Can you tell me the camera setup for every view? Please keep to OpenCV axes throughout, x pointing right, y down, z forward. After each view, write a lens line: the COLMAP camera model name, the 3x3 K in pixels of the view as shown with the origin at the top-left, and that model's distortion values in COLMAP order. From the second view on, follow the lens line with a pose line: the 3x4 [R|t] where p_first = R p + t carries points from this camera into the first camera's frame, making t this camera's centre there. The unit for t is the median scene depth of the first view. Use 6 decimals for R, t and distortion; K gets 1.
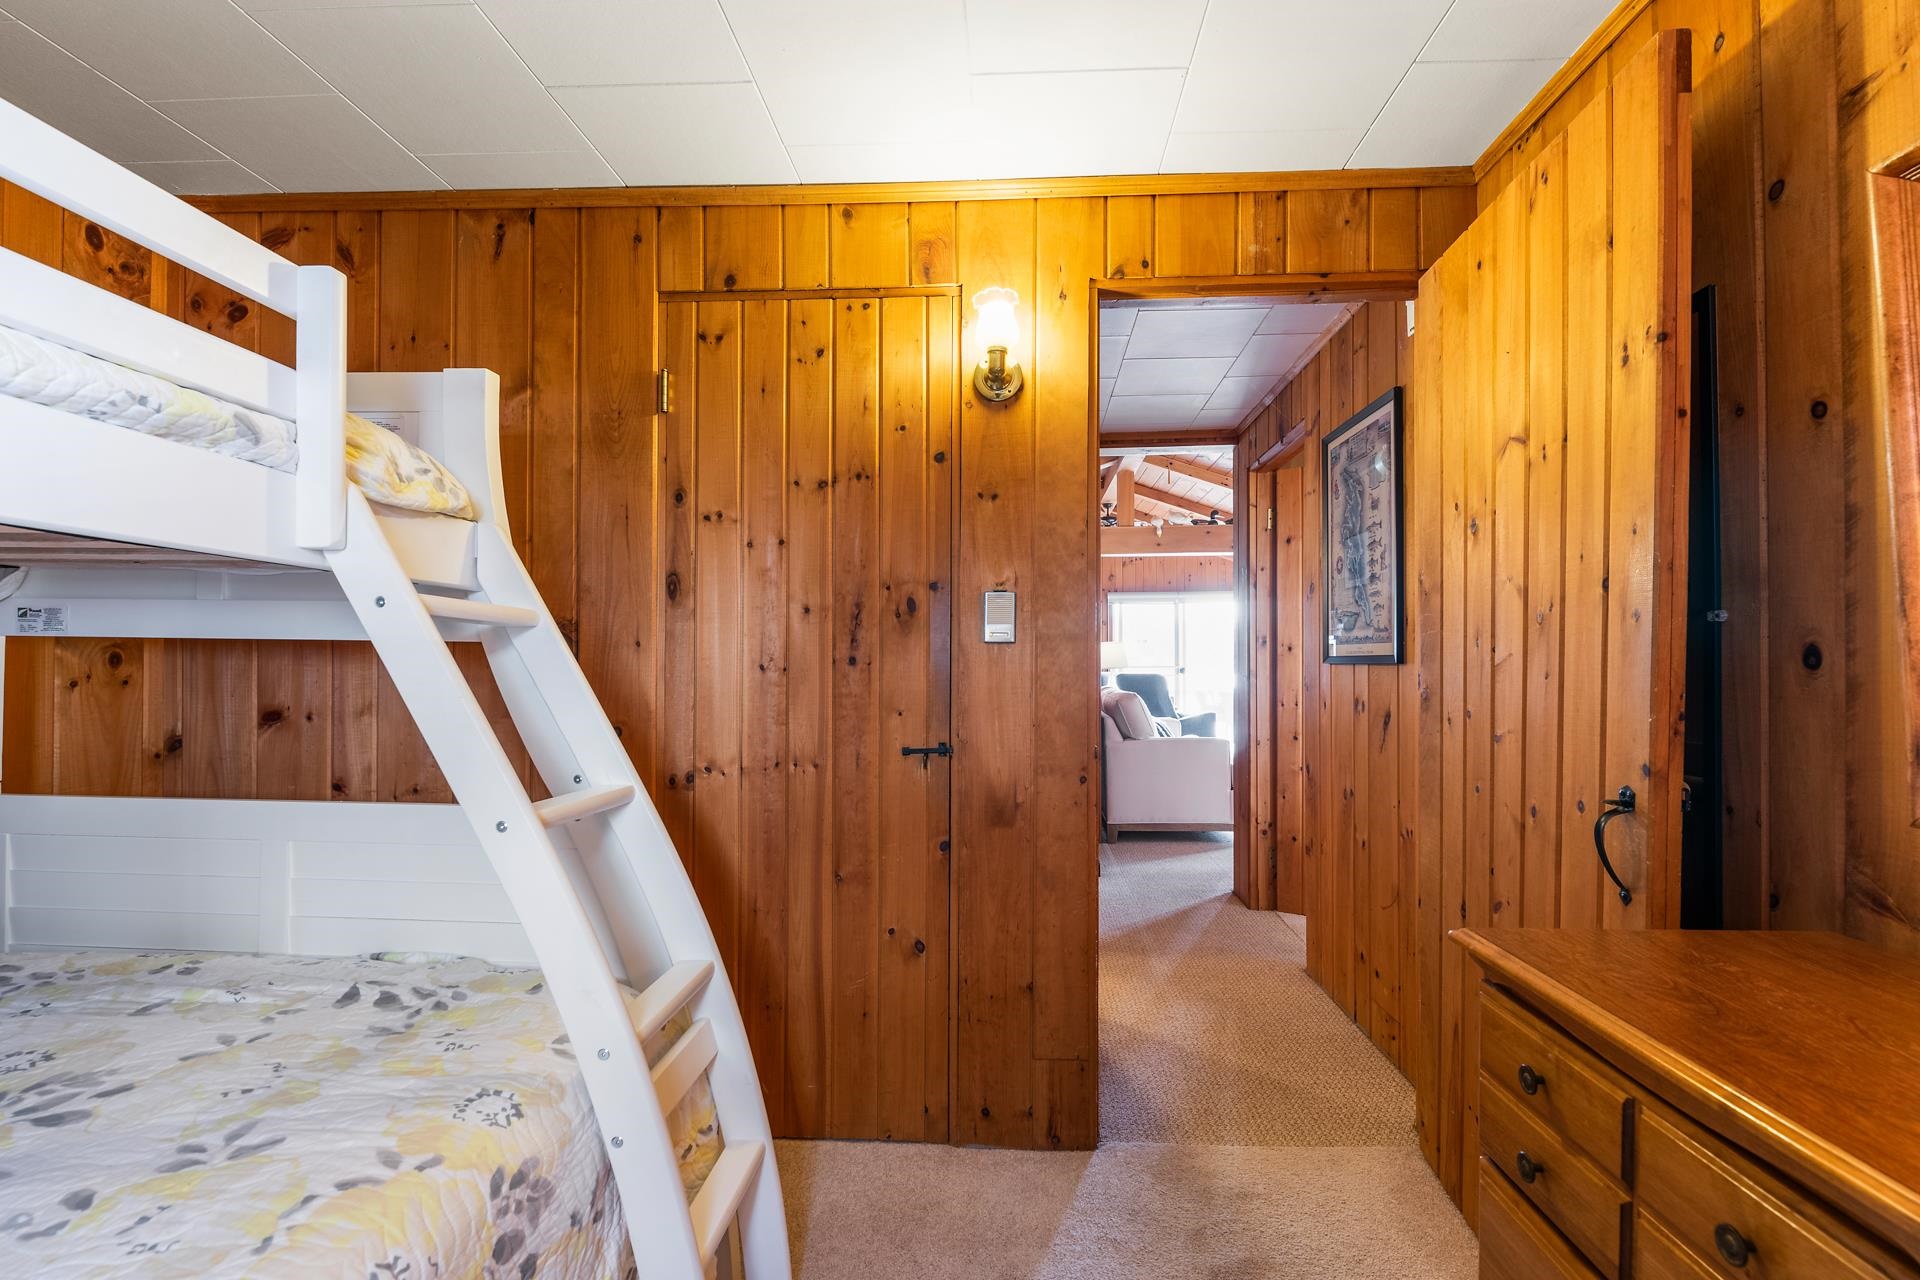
lens RADIAL K [[844.9, 0, 964.7], [0, 844.9, 654.0], [0, 0, 1]] dist [-0.005274, -0.001799]
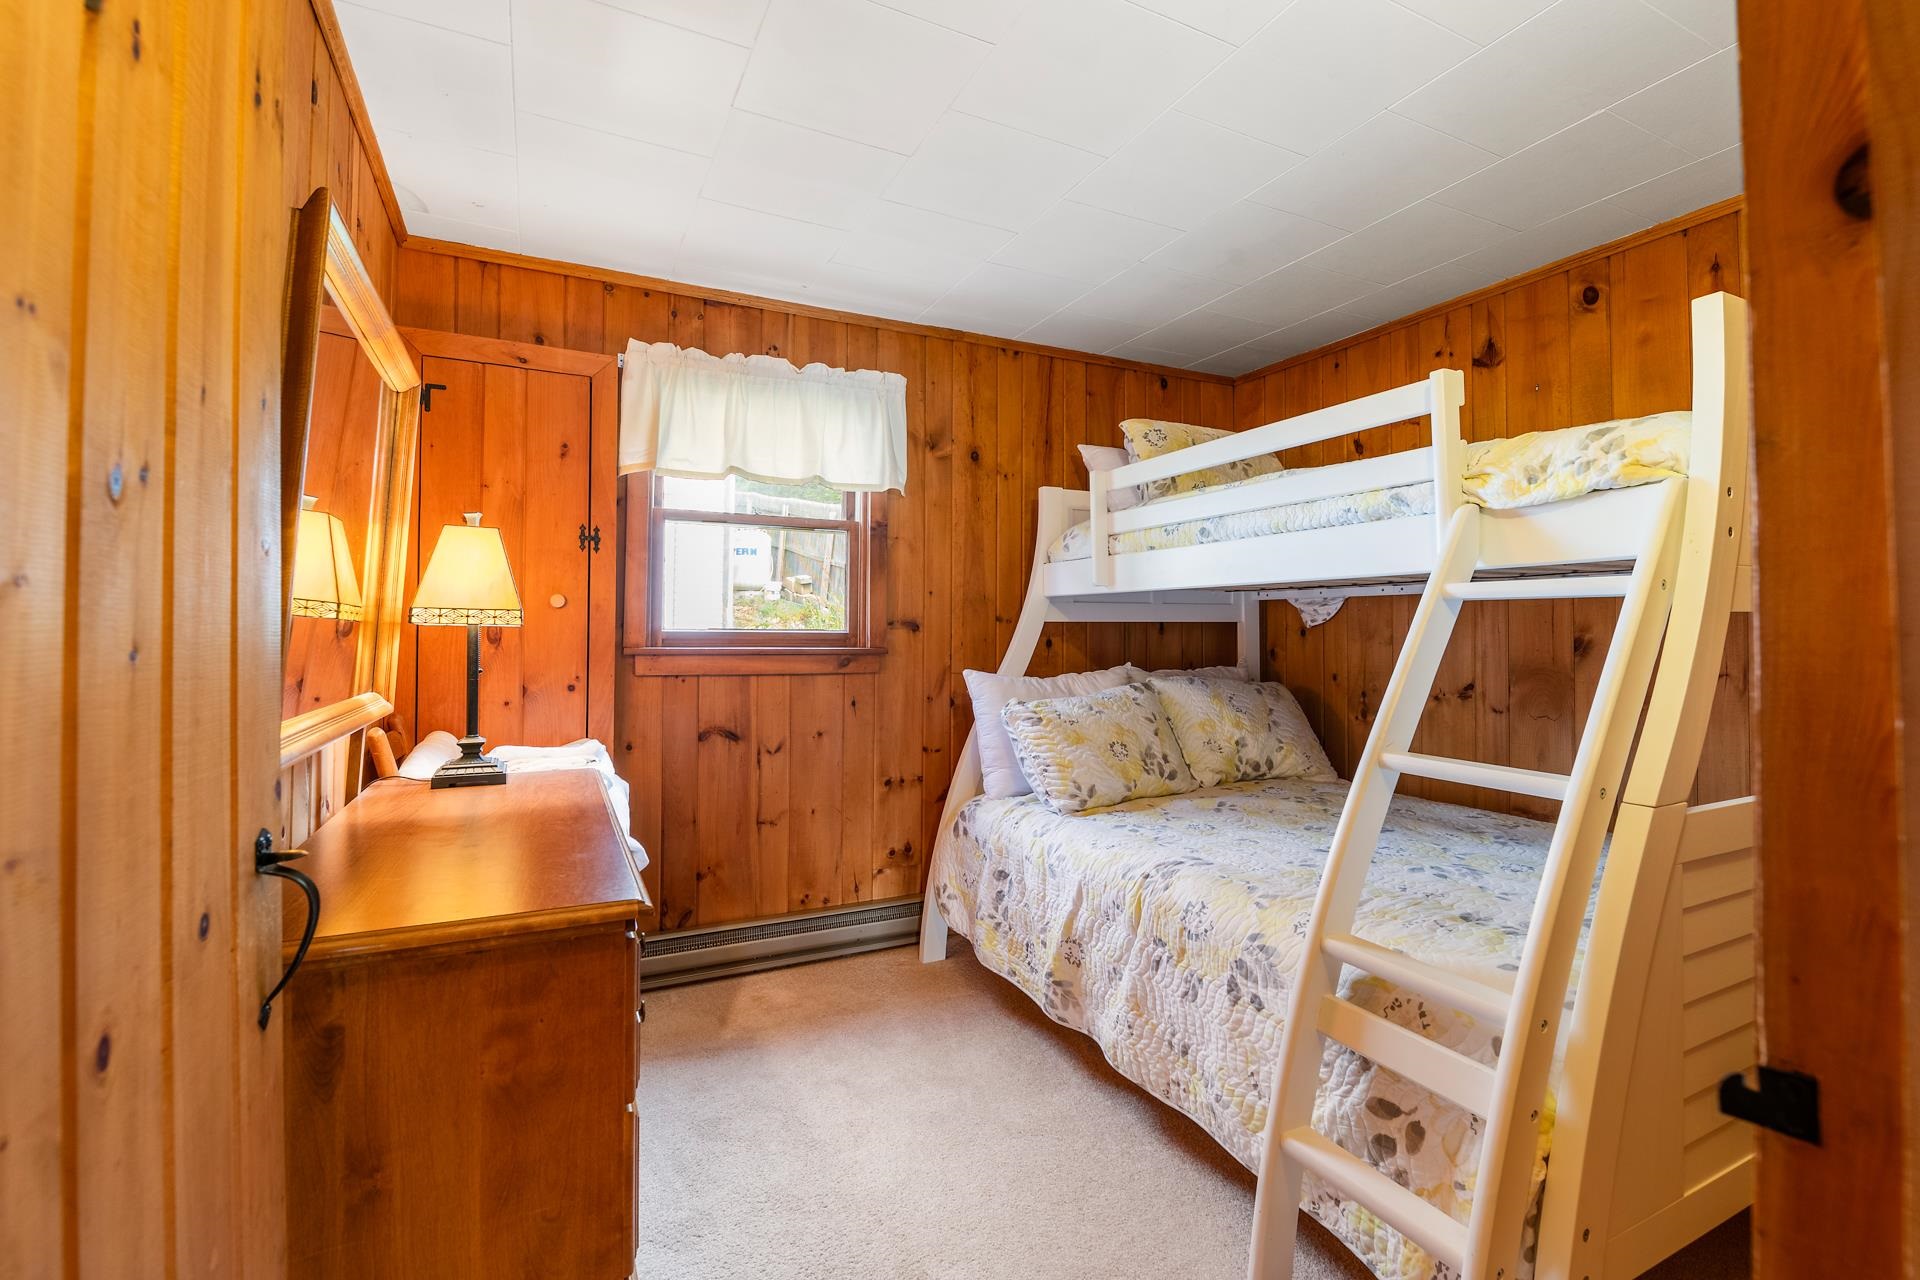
lens RADIAL K [[844.9, 0, 975.6], [0, 844.9, 629.4], [0, 0, 1]] dist [-0.005274, -0.001799]
pose [[-0.868144, -0.011142, -0.496188, 0.731238], [-0.000245, 0.999758, -0.022020, 0.032725], [0.496313, -0.018995, -0.867936, 2.014469]]
